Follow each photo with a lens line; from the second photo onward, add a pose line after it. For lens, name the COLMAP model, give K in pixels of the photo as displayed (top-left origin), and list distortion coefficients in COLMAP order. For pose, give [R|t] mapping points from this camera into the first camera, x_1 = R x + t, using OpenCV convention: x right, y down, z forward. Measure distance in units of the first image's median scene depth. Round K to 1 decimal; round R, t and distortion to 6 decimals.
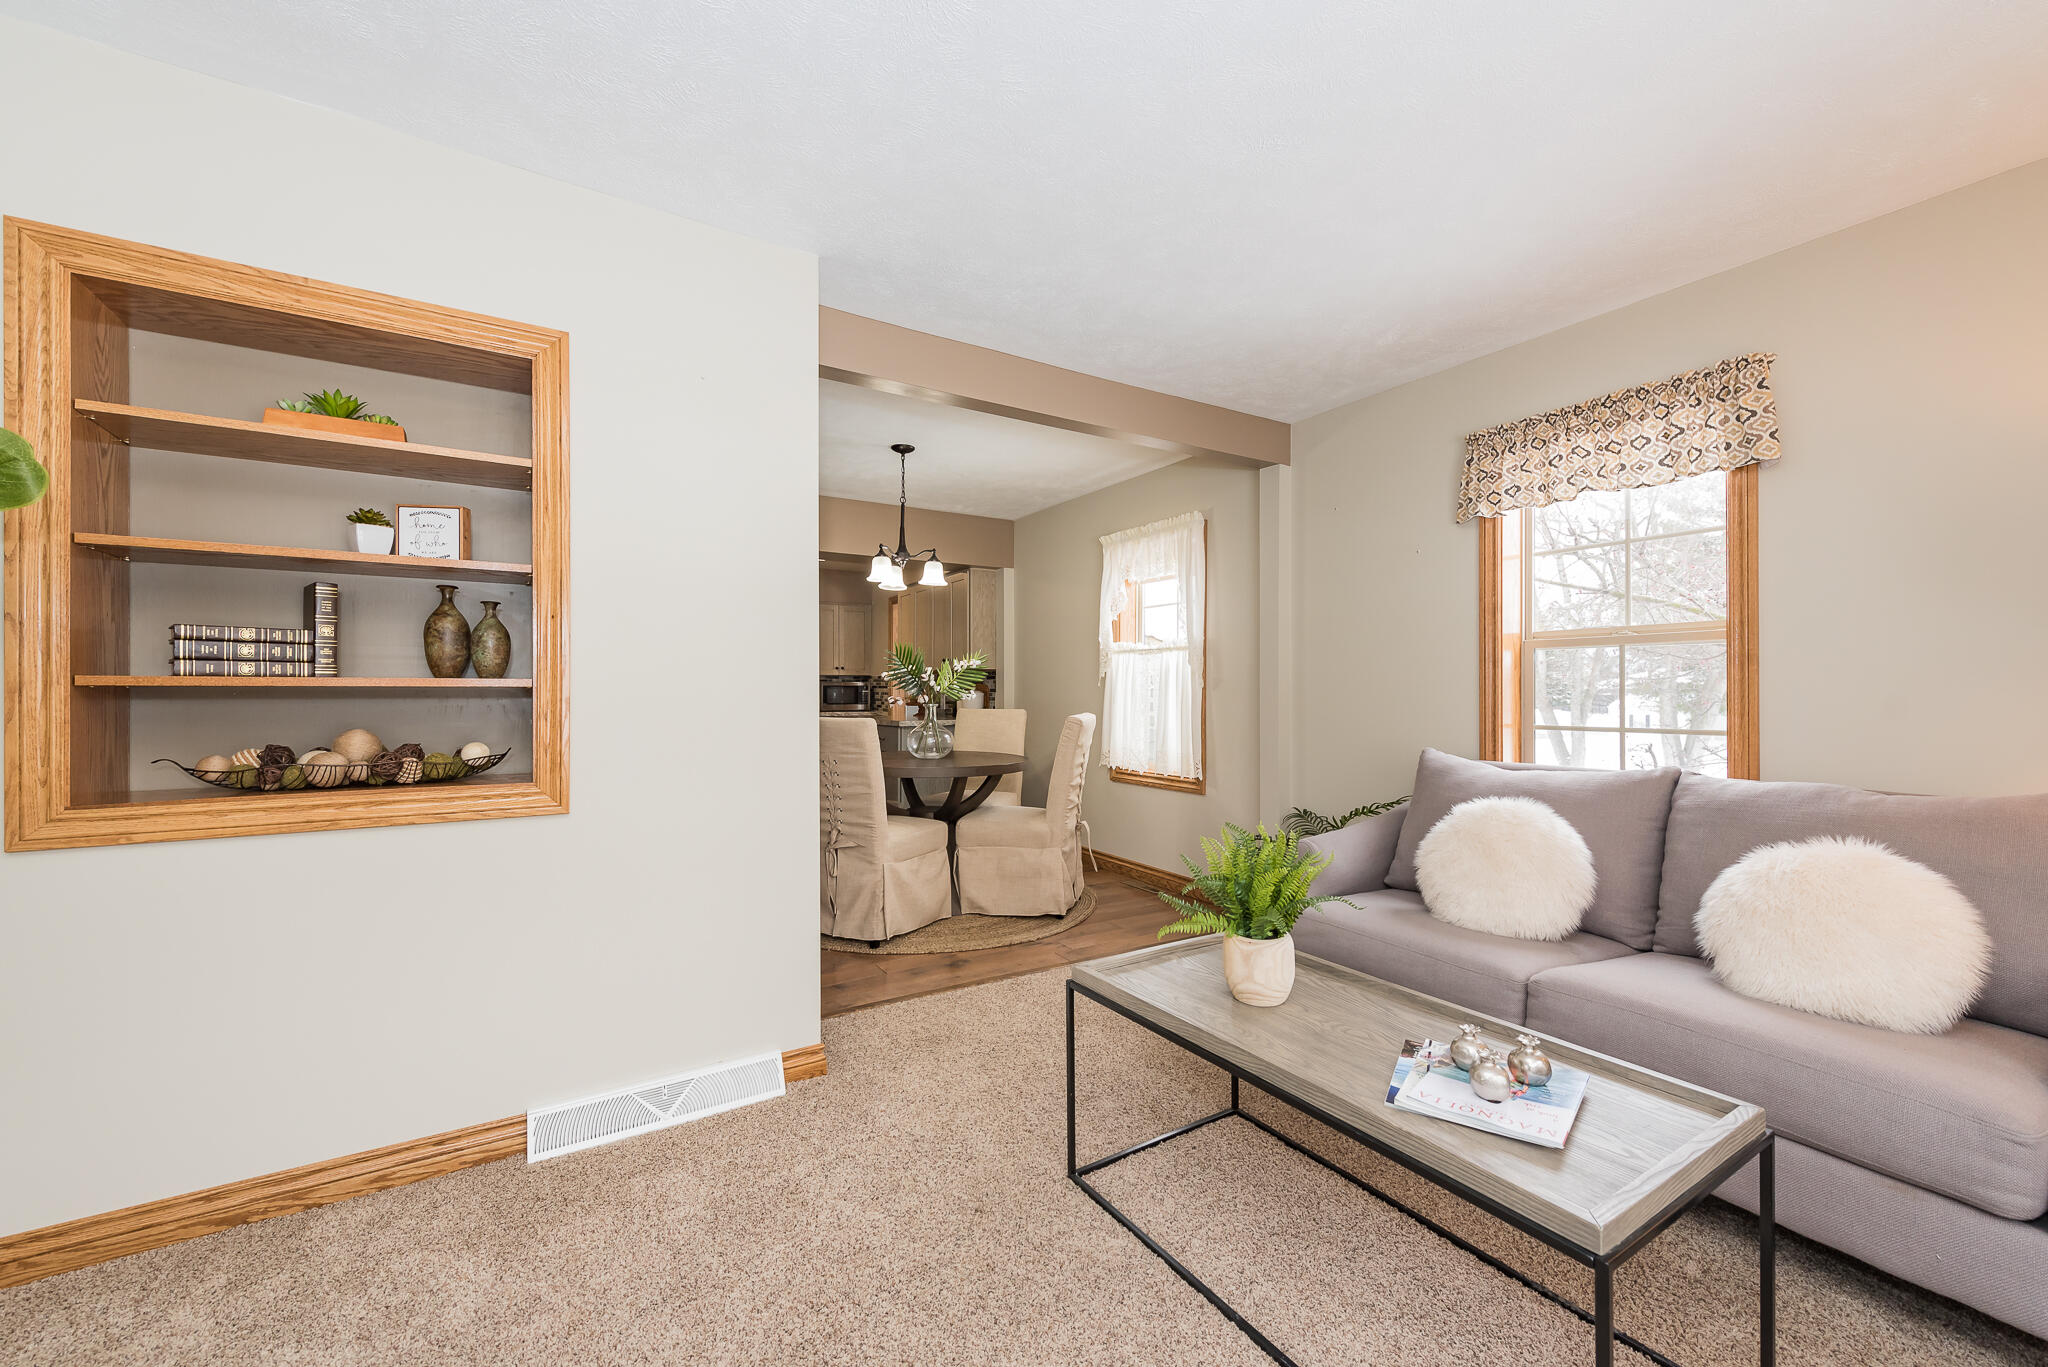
lens RADIAL K [[824.4, 0, 1022.3], [0, 824.4, 696.0], [0, 0, 1]] dist [0.010092, -0.001750]
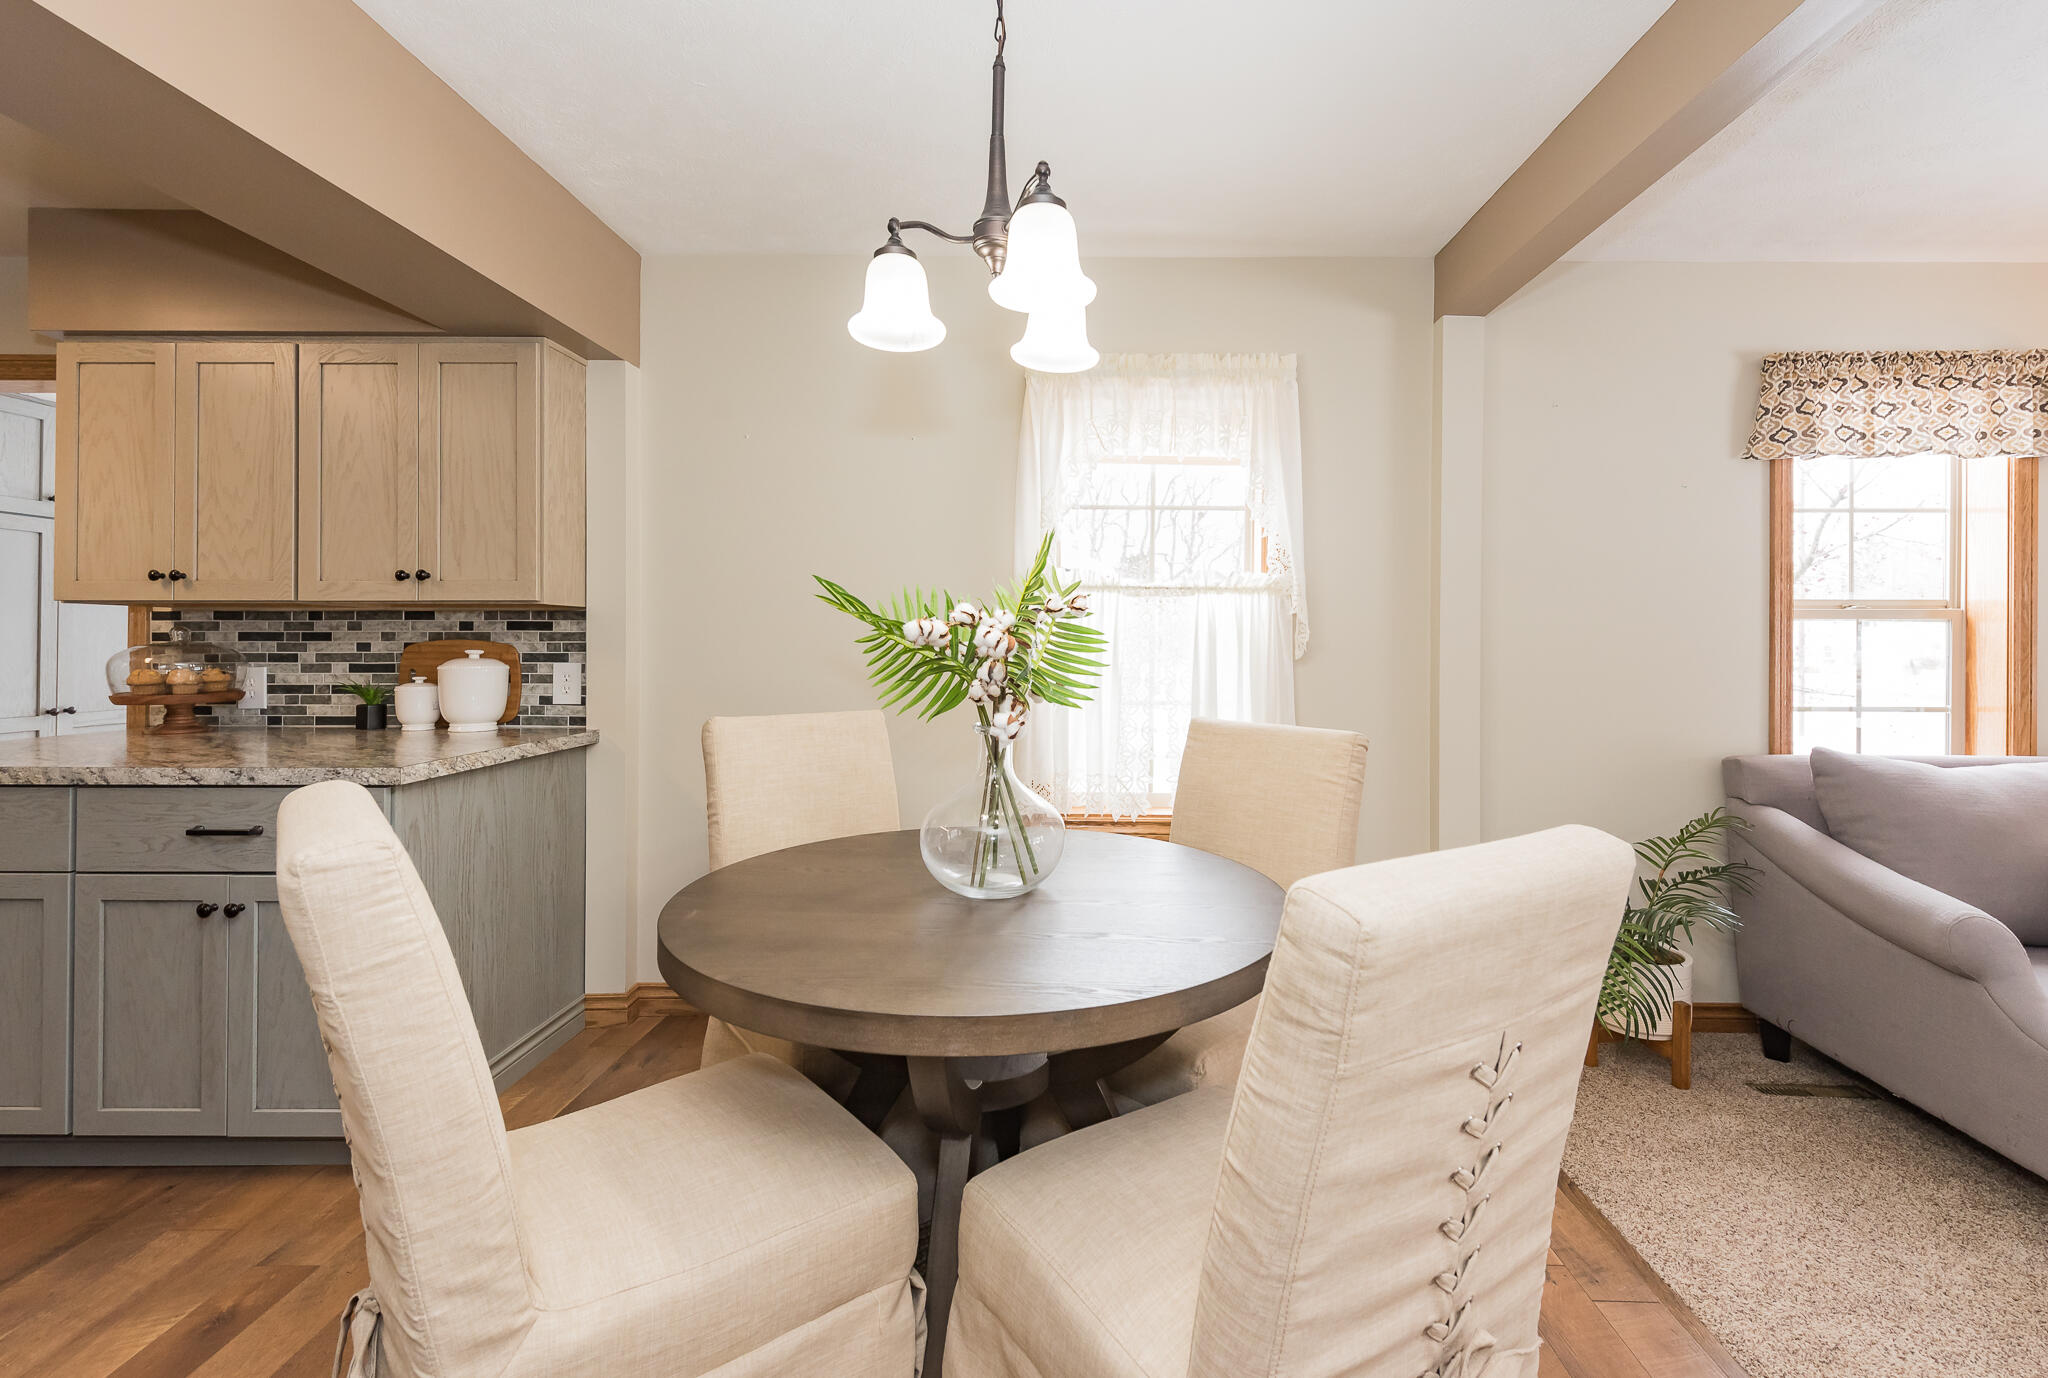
lens RADIAL K [[912.6, 0, 968.8], [0, 912.6, 627.8], [0, 0, 1]] dist [0.011396, -0.000642]
pose [[0.525966, 0.006298, 0.850482, -0.755095], [-0.005317, 0.999977, -0.004117, -0.047992], [-0.850489, -0.002357, 0.525988, 1.424403]]
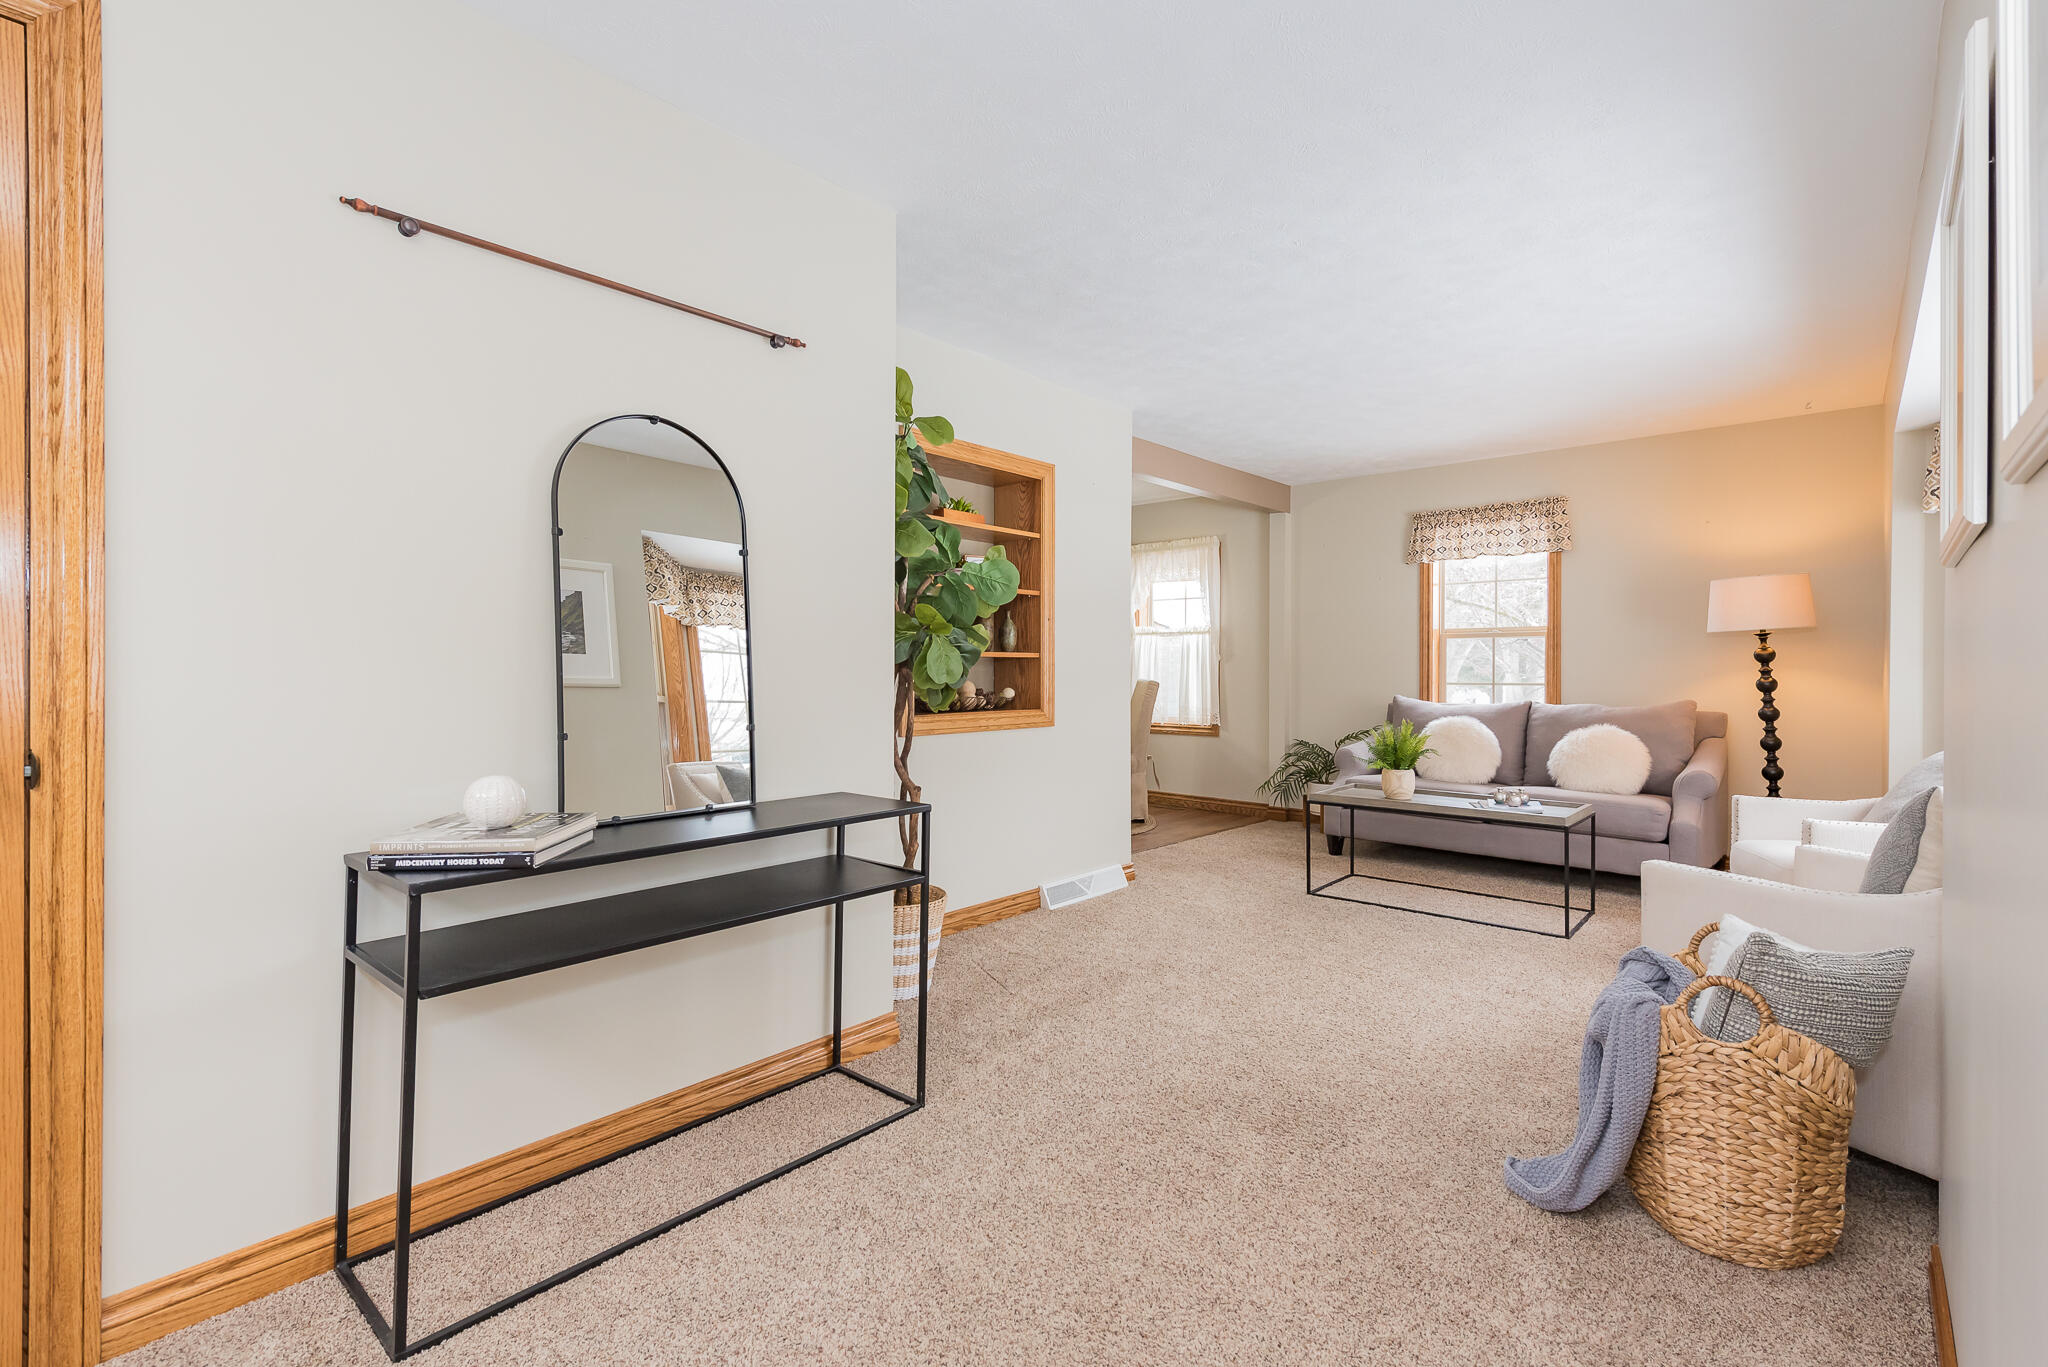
lens RADIAL K [[960.3, 0, 1017.4], [0, 960.3, 682.2], [0, 0, 1]] dist [0.011670, -0.000158]
pose [[0.958094, -0.002683, 0.286441, -0.982098], [-0.000058, 0.999954, 0.009560, 0.018758], [-0.286453, -0.009176, 0.958050, -0.811475]]
